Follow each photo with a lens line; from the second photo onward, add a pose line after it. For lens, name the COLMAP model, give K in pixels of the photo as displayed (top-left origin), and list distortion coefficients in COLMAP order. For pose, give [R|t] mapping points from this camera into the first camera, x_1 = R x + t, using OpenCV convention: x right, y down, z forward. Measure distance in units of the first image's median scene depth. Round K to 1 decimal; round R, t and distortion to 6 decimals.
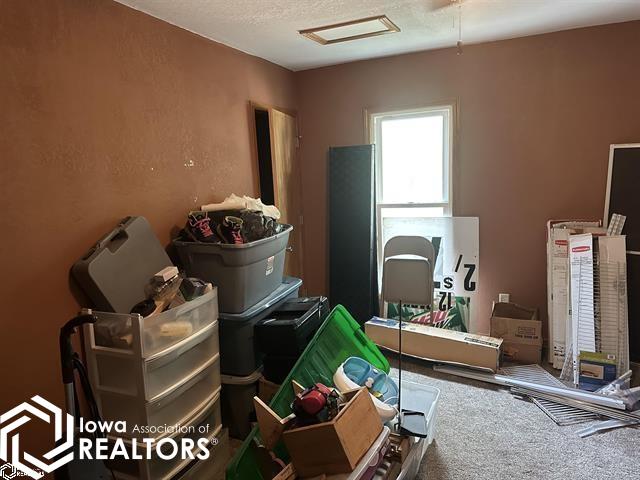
lens RADIAL K [[445.4, 0, 320.5], [0, 445.4, 235.7], [0, 0, 1]] dist [0.004283, -0.052747]
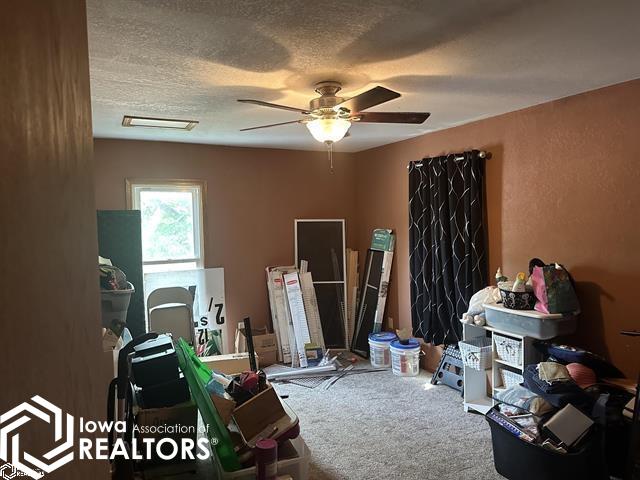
lens RADIAL K [[445.4, 0, 320.5], [0, 445.4, 235.7], [0, 0, 1]] dist [0.004283, -0.052747]
pose [[0.590602, 0.025530, 0.806559, -0.551801], [0.119282, 0.985758, -0.118547, 0.056526], [-0.798098, 0.166223, 0.579146, -0.040120]]
